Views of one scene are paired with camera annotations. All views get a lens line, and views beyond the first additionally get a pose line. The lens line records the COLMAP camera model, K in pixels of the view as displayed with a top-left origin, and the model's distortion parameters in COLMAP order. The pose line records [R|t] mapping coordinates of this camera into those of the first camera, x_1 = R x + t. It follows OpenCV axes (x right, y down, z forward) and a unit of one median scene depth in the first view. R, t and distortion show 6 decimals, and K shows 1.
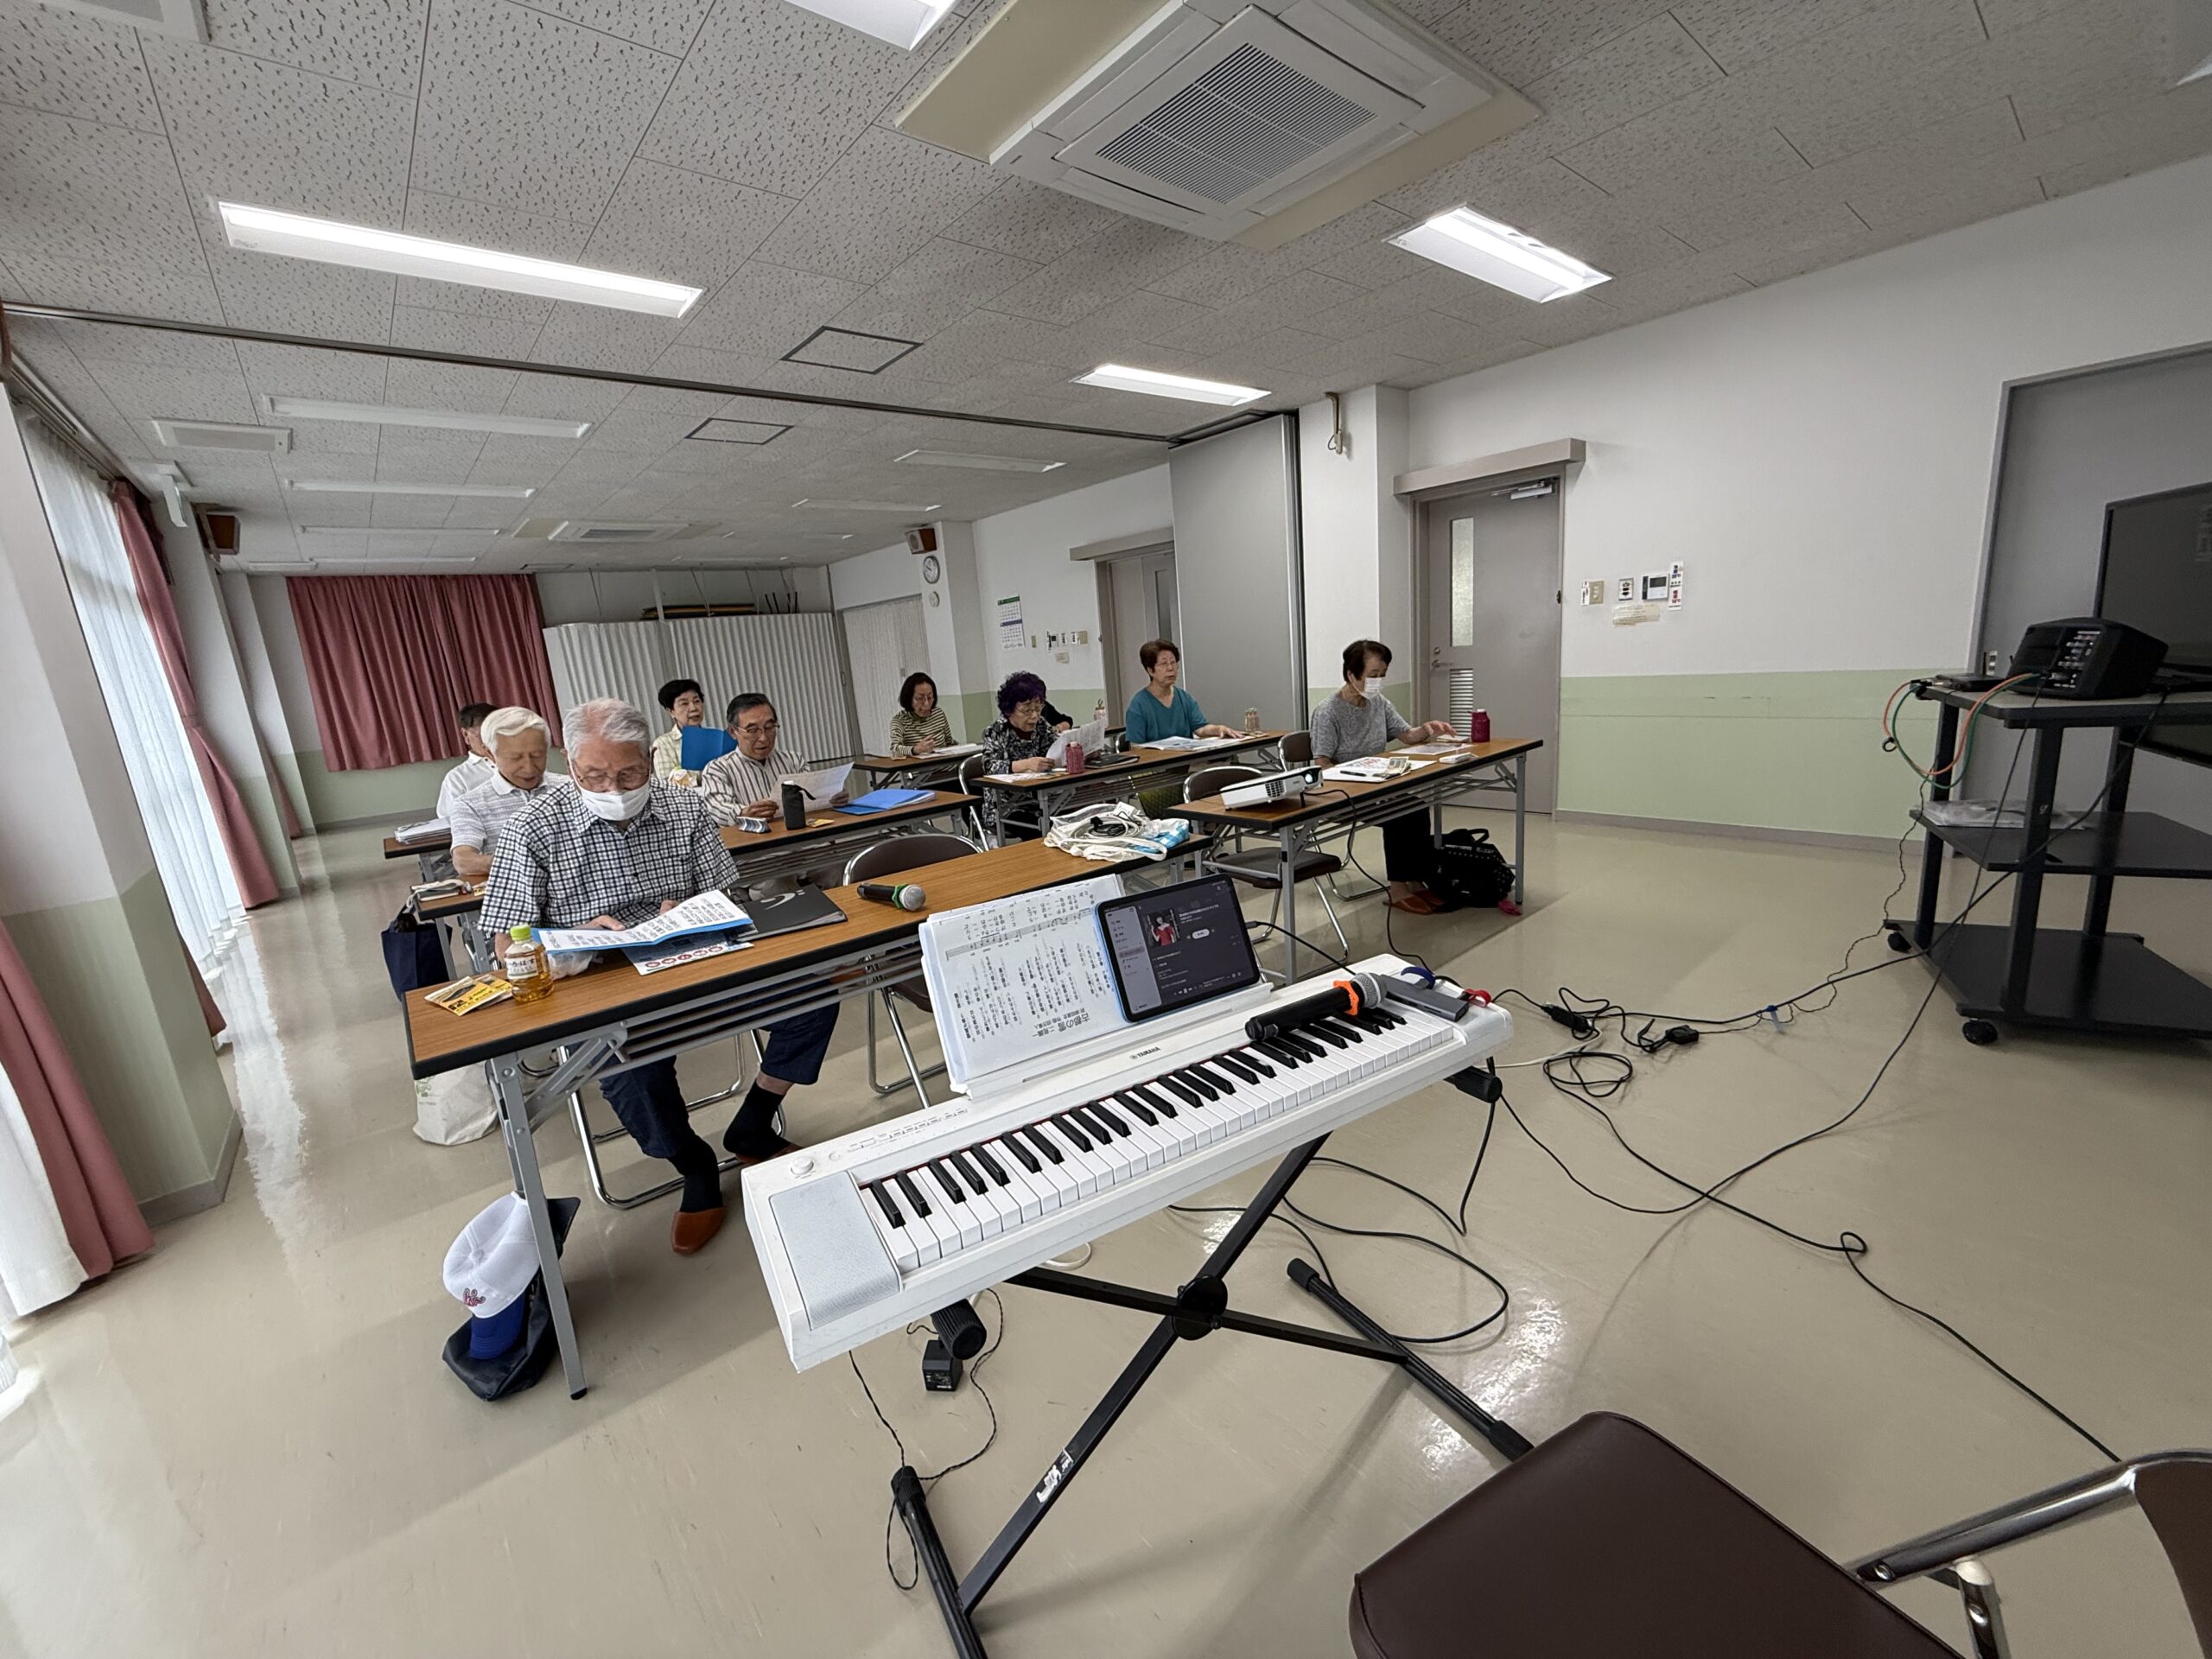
lens RADIAL K [[879.7, 0, 1099.0], [0, 879.7, 831.8], [0, 0, 1]] dist [-0.000414, -0.000549]
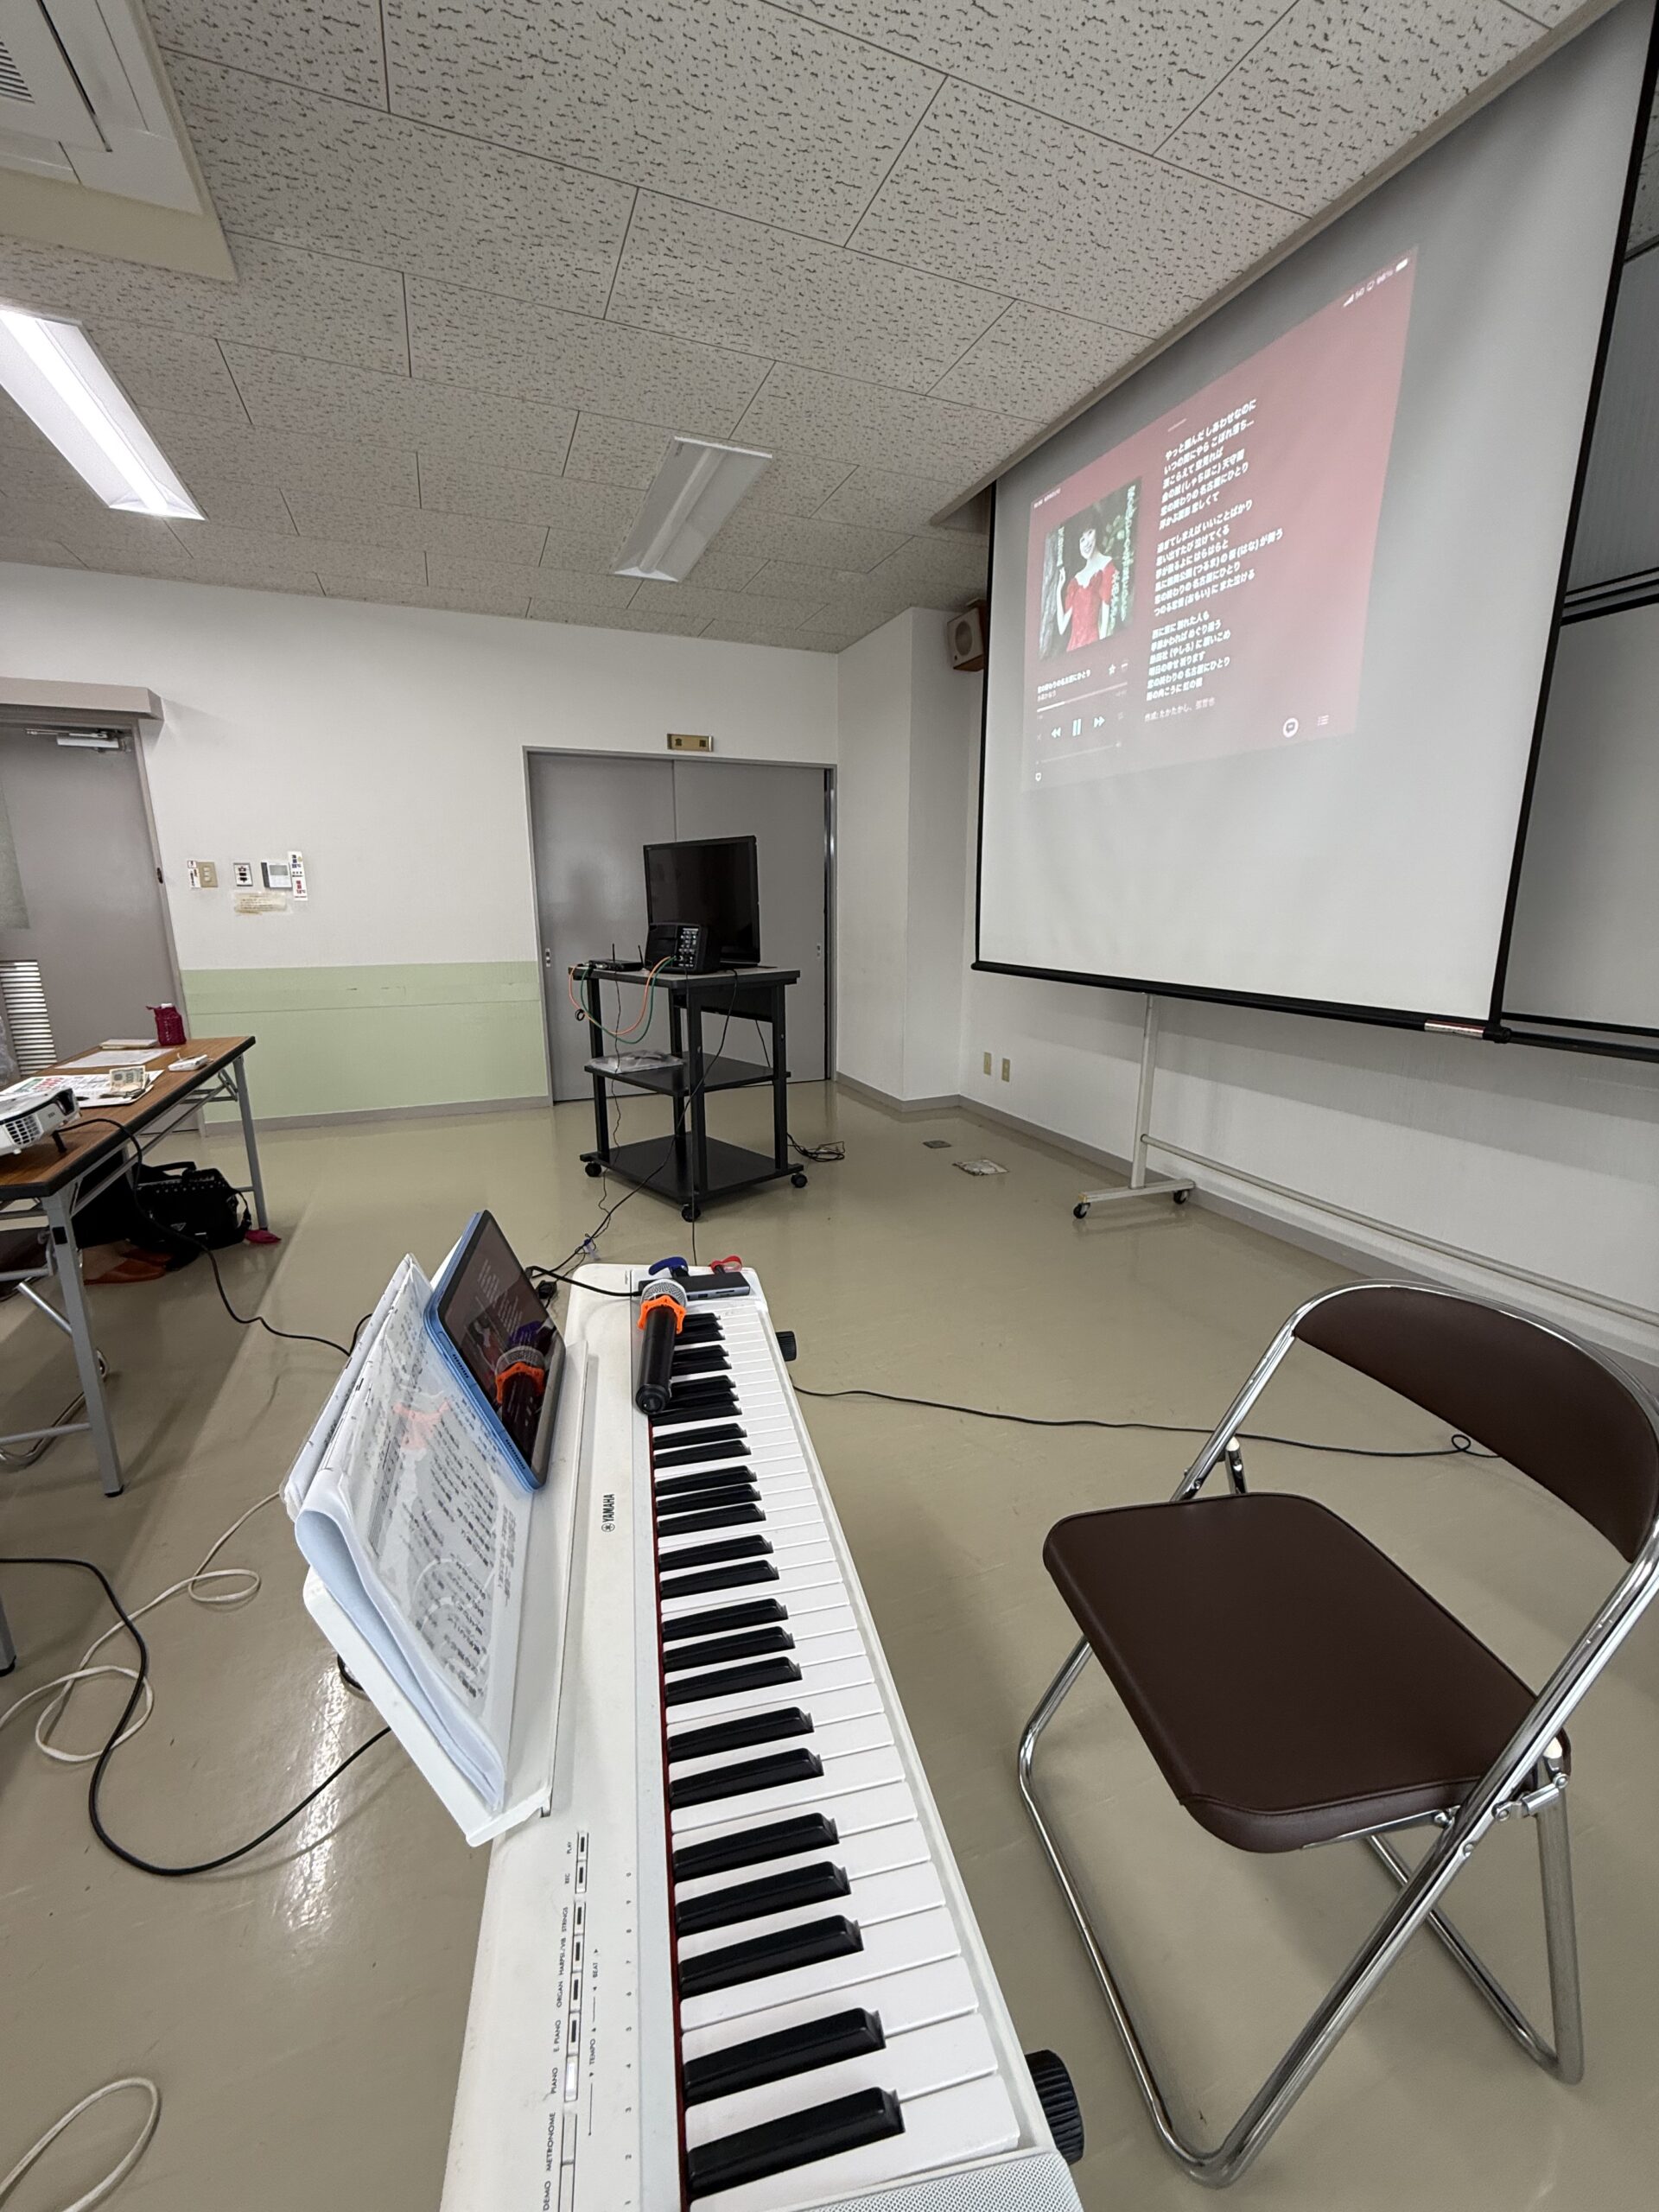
lens RADIAL K [[879.7, 0, 829.5], [0, 879.7, 1097.9], [0, 0, 1]] dist [-0.000414, -0.000549]
pose [[0.302486, -0.131329, 0.944063, -0.116404], [0.176400, 0.981066, 0.079956, -0.012457], [-0.936688, 0.142347, 0.319926, 0.170297]]
